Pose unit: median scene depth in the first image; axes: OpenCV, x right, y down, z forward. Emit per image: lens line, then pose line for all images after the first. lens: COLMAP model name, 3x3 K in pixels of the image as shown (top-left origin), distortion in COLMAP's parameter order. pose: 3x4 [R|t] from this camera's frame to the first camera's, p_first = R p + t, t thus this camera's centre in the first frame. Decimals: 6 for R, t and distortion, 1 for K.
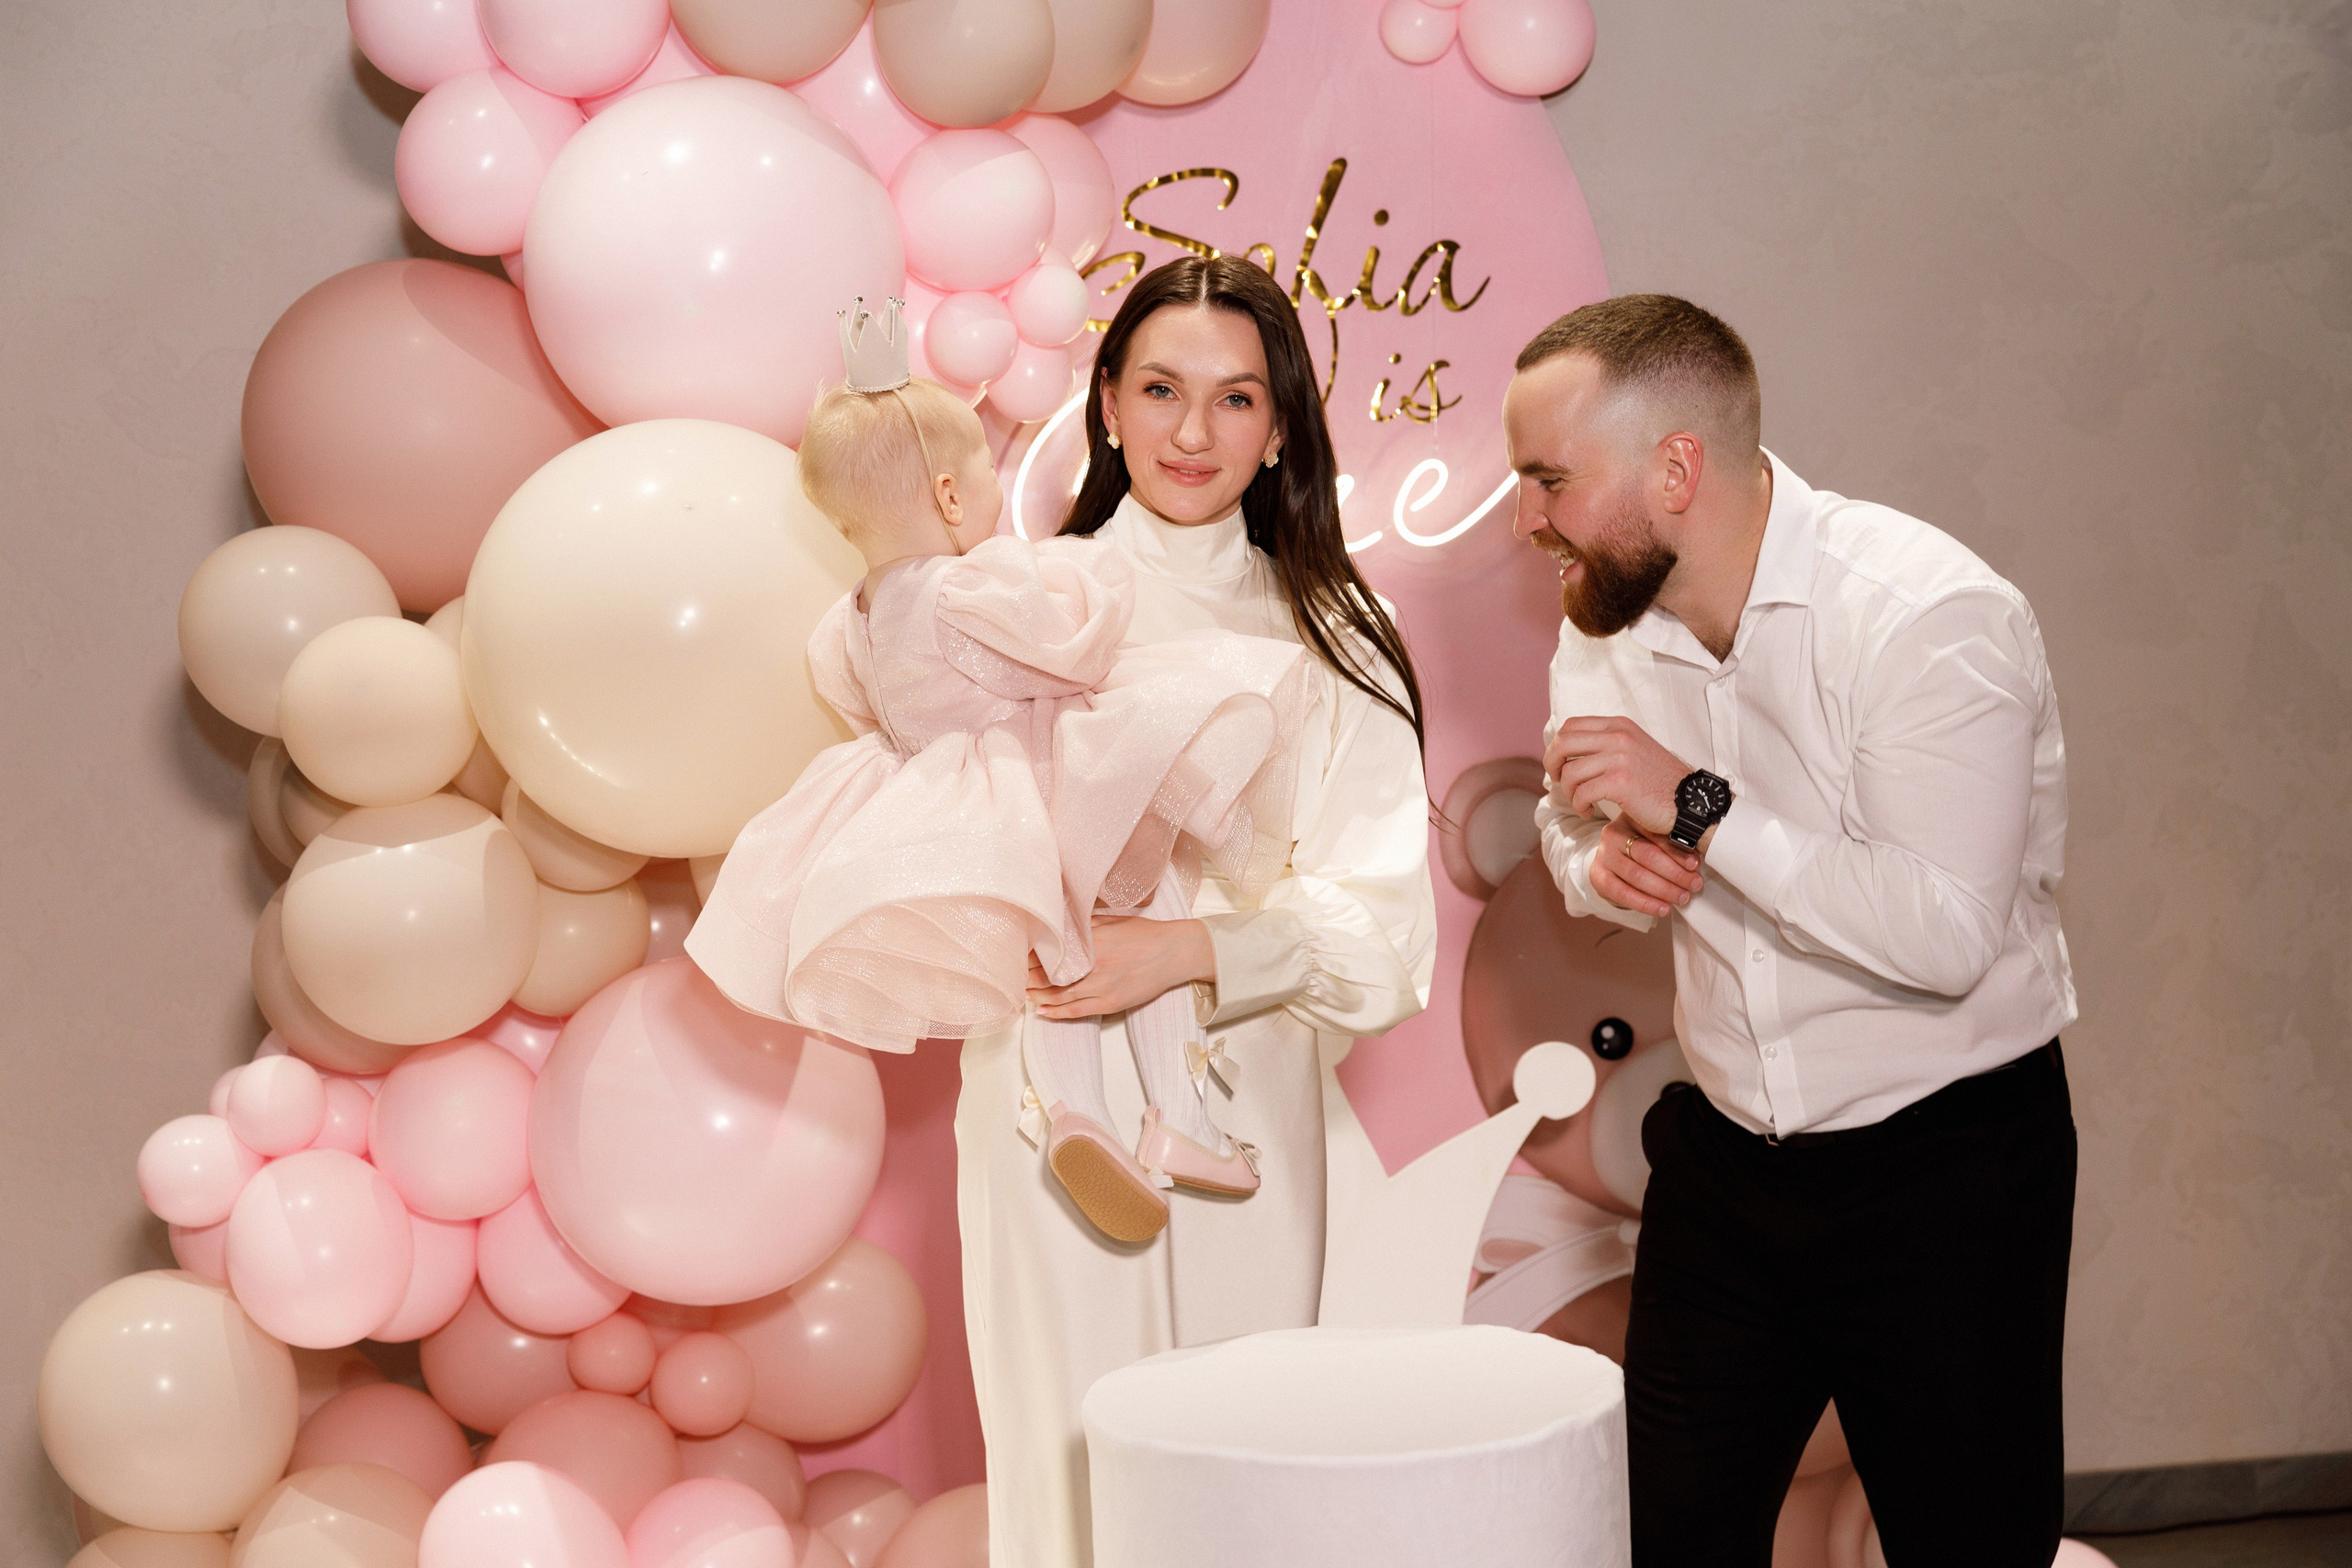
lens RADIAL K [[3082.8, 0, 1177.4], [0, 3082.8, 790.0], [0, 0, 1]] dist [-0.007648, 0.000000]
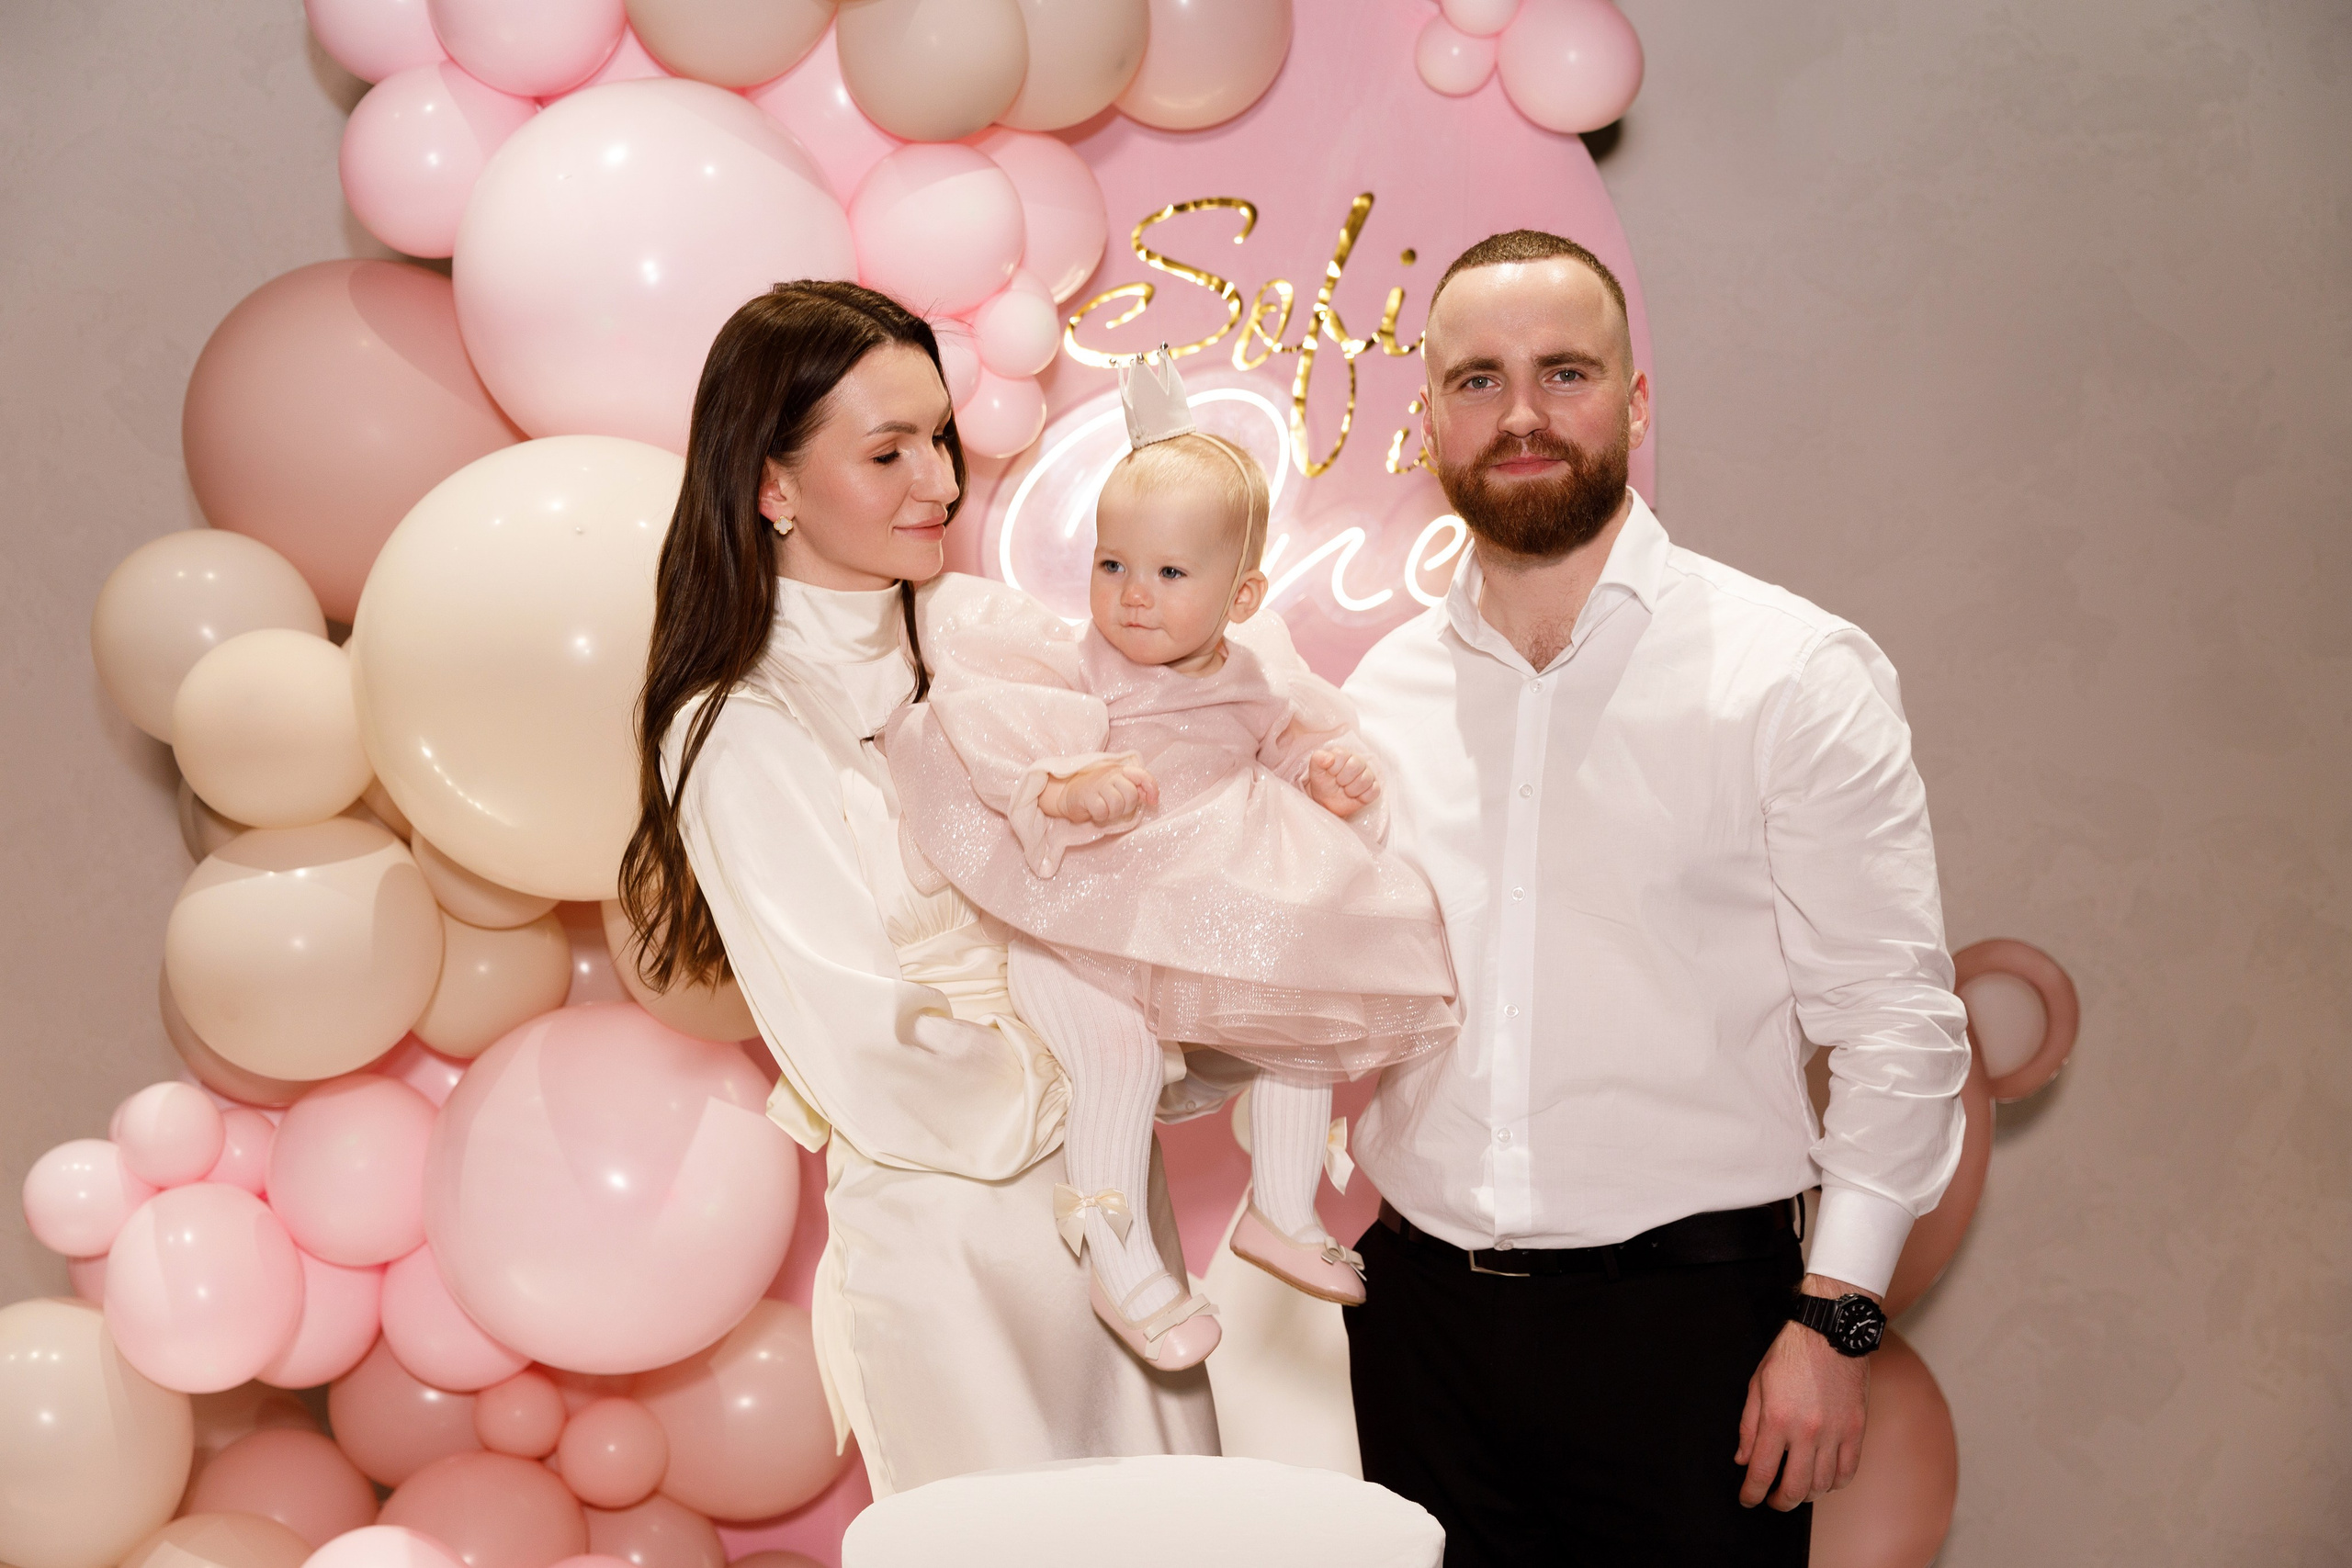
lens RADIAL K [[3082.8, 0, 1185.8], [0, 3082.8, 787.0], [0, 0, 1]] dist [-0.007648, 0.000000]
pose [[0.995917, 0.050886, -0.074560, 0.080688], [-0.052108, 0.998536, -0.014526, -0.007217], [0.073712, 0.018352, 0.997111, 0.062057]]
